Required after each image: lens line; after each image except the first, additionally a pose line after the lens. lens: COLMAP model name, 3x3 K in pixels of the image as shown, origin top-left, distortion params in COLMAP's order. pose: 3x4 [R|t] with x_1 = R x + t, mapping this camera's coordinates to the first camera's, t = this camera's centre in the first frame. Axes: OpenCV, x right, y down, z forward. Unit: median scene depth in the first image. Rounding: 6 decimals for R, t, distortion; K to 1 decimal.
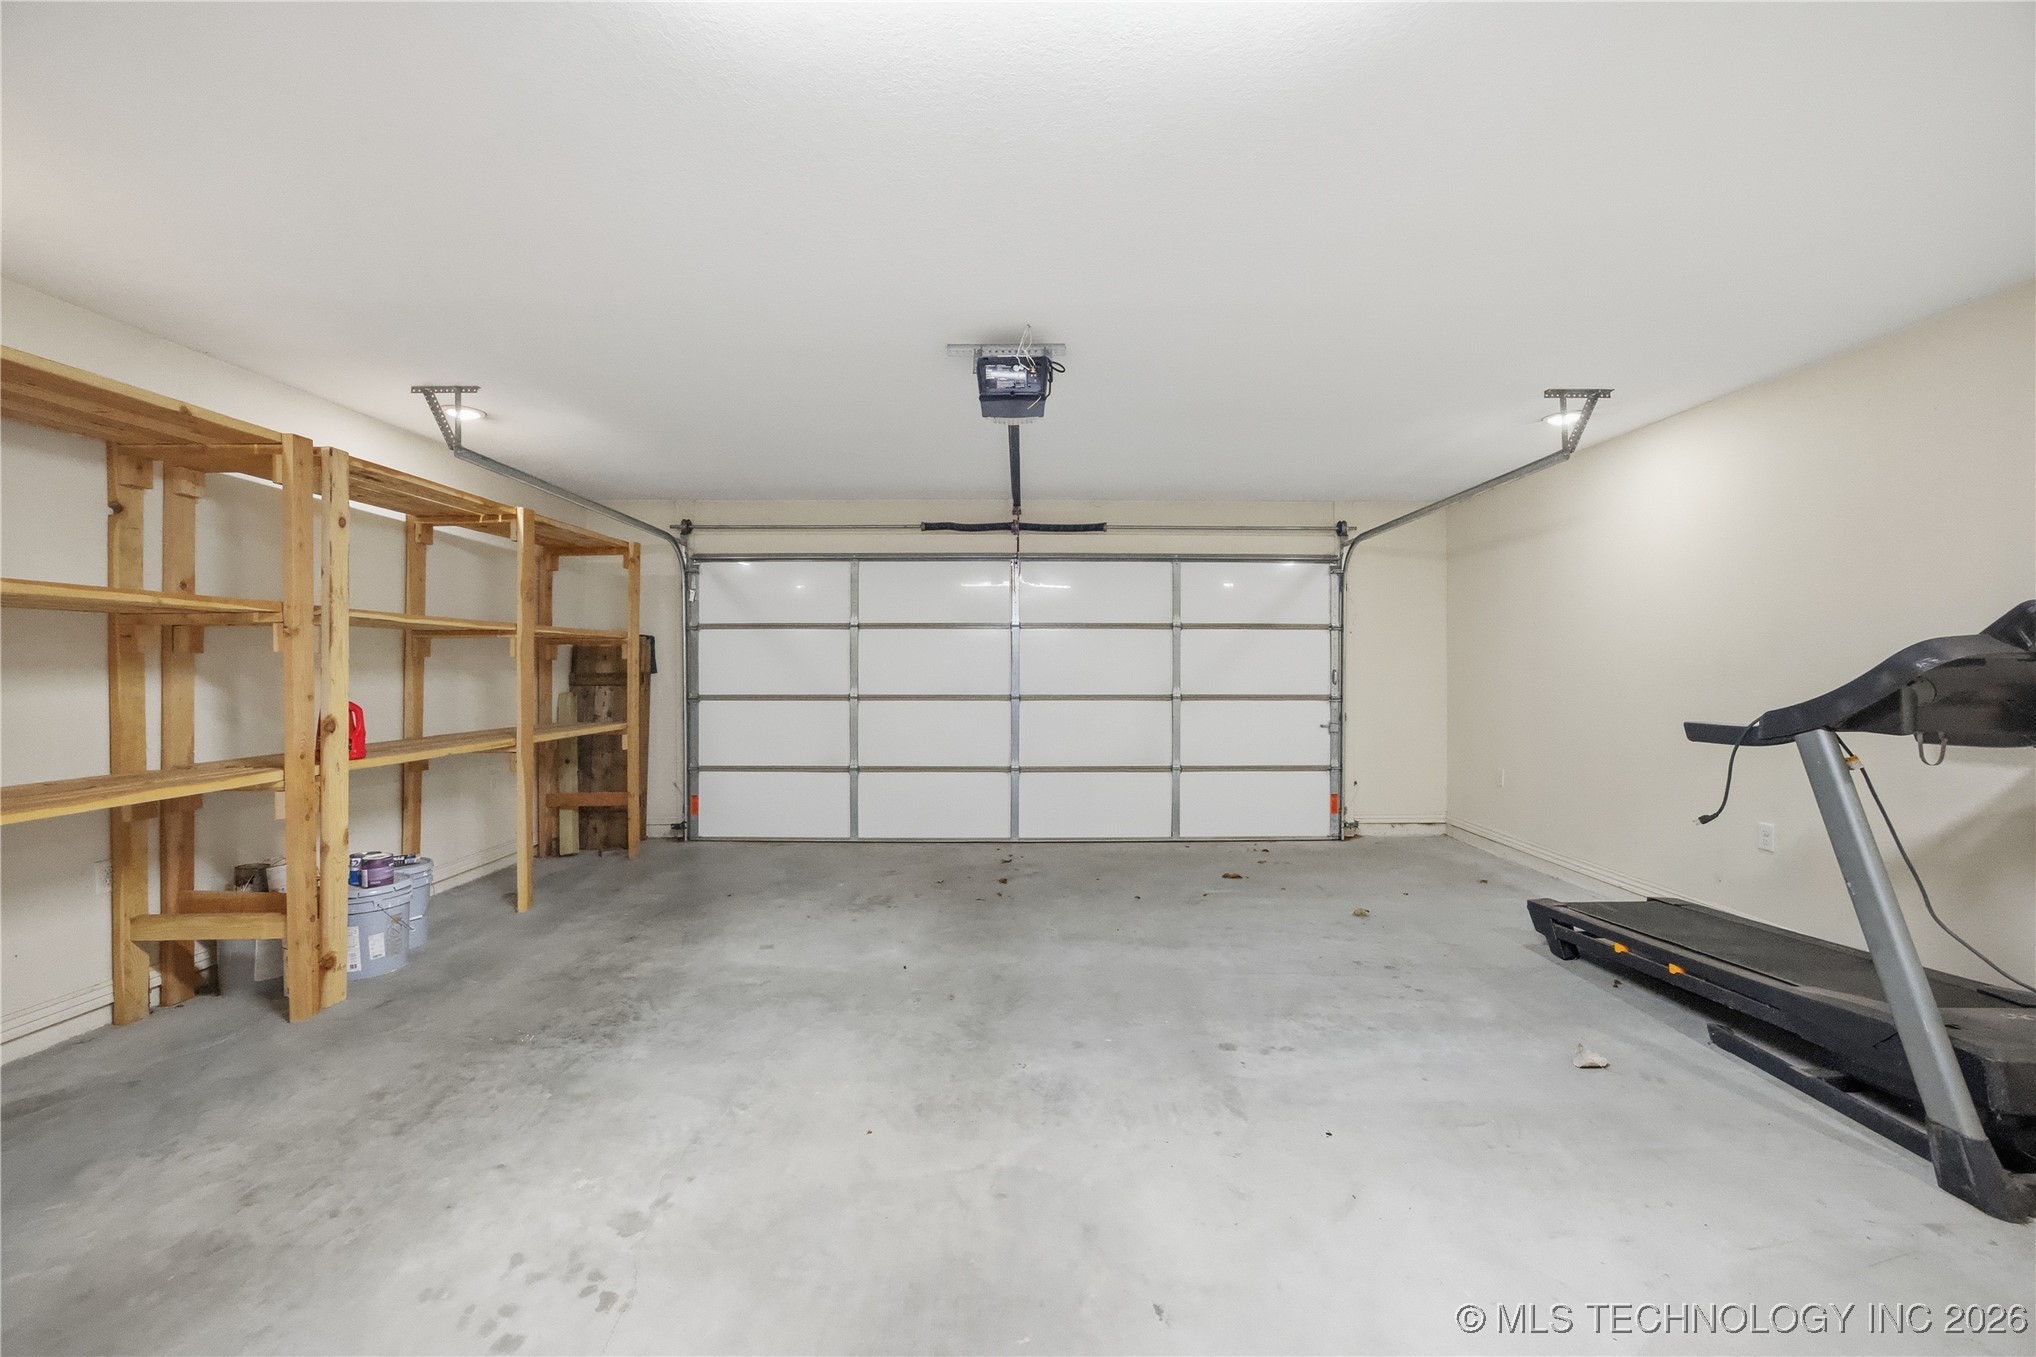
lens RADIAL K [[791.3, 0, 1021.4], [0, 791.3, 665.0], [0, 0, 1]] dist [-0.029798, 0.010410]
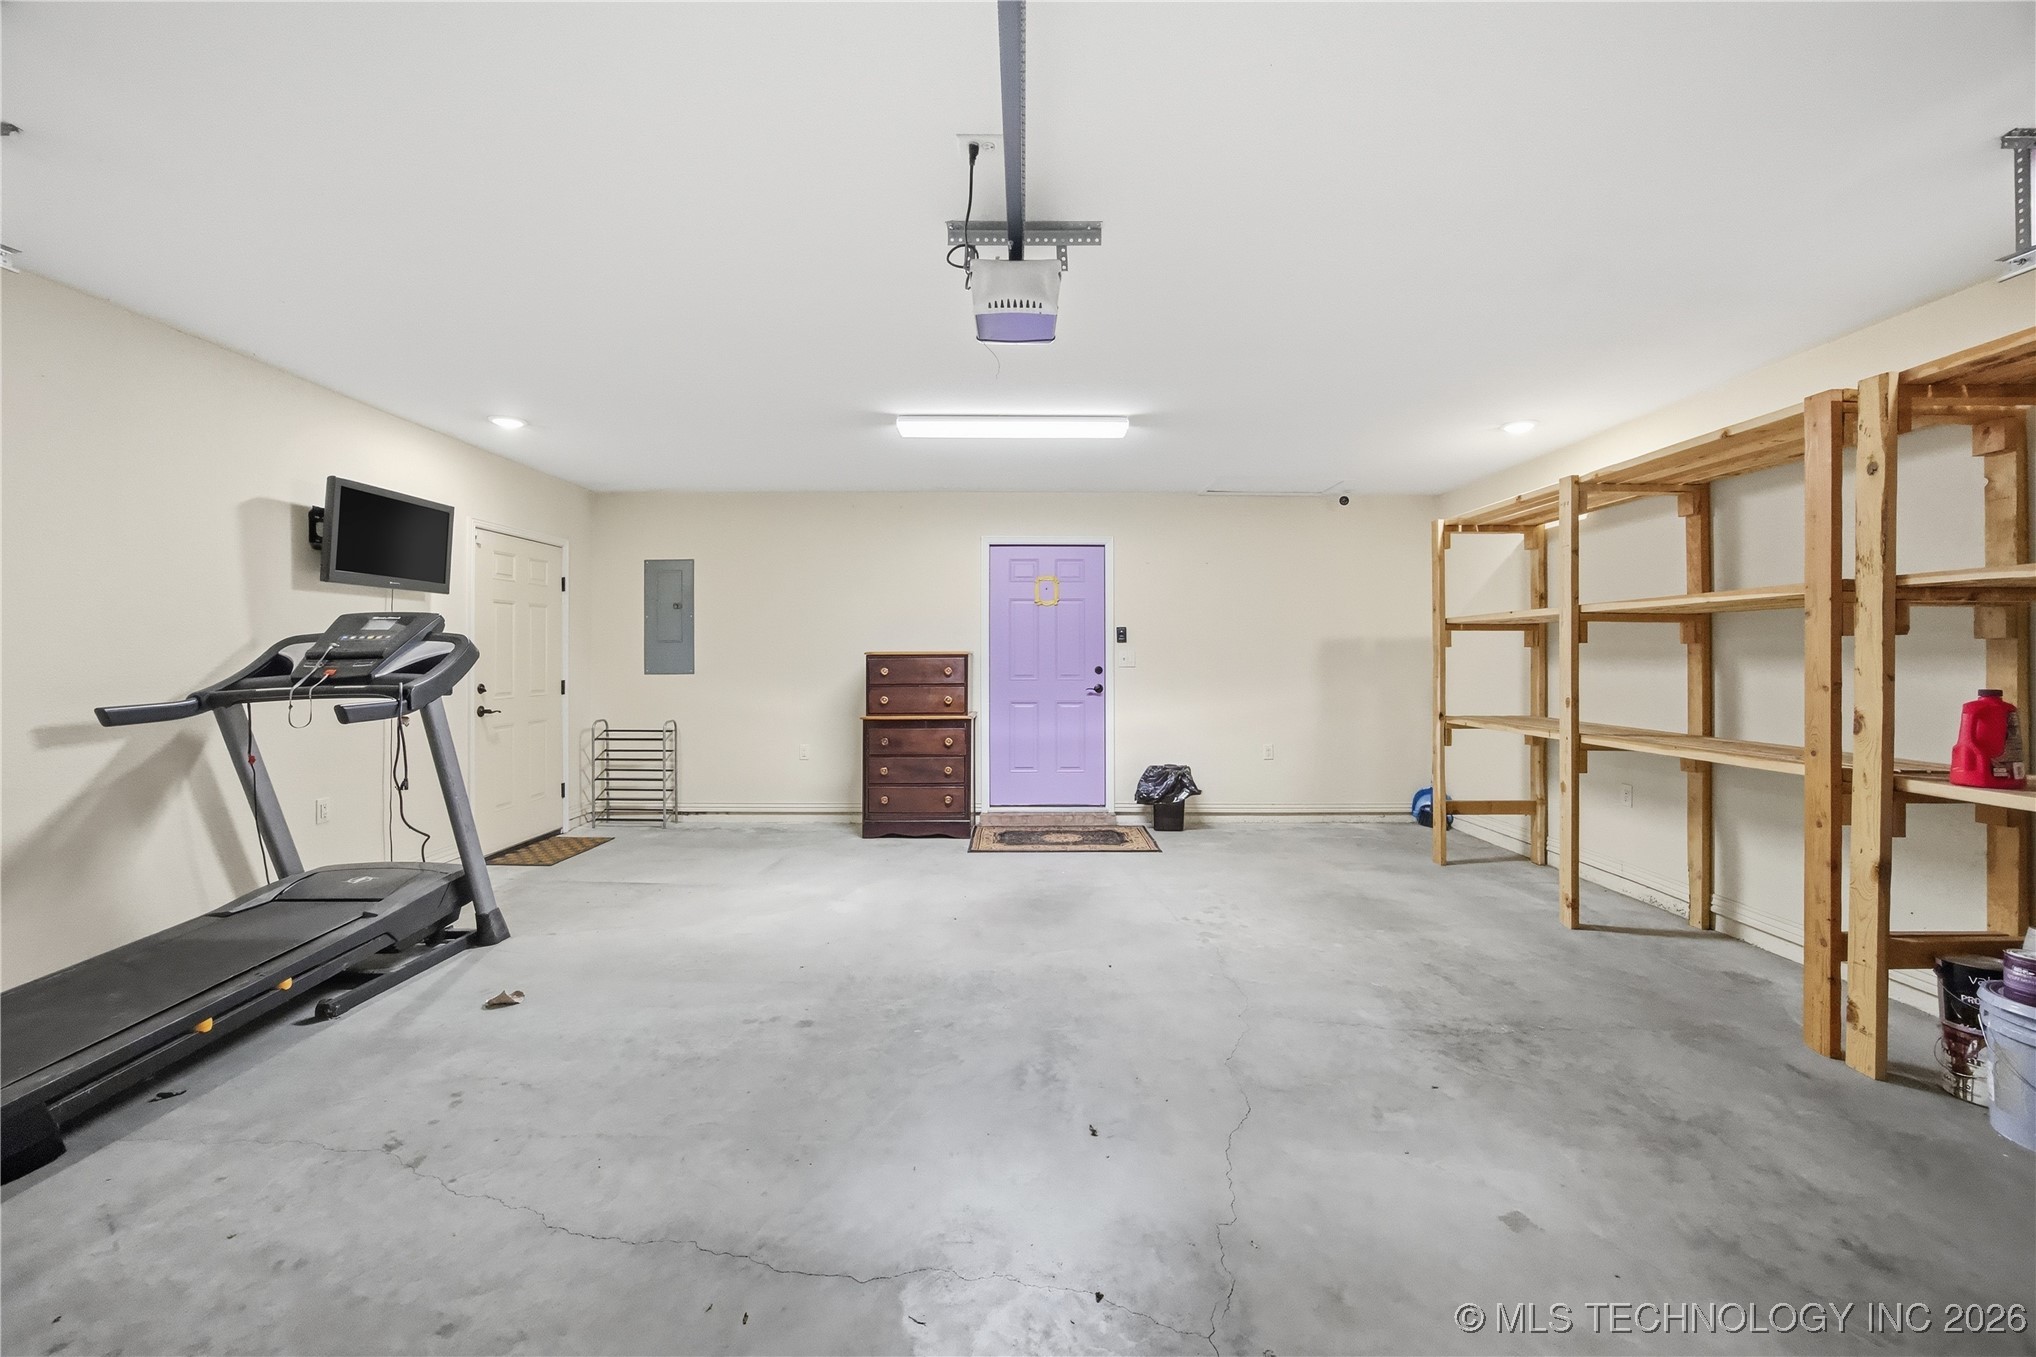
lens RADIAL K [[791.3, 0, 1021.4], [0, 791.3, 665.0], [0, 0, 1]] dist [-0.029798, 0.010410]
pose [[-0.999985, -0.000766, 0.005417, -0.024022], [-0.000720, 0.999963, 0.008590, 0.010955], [-0.005424, 0.008586, -0.999948, 1.973374]]
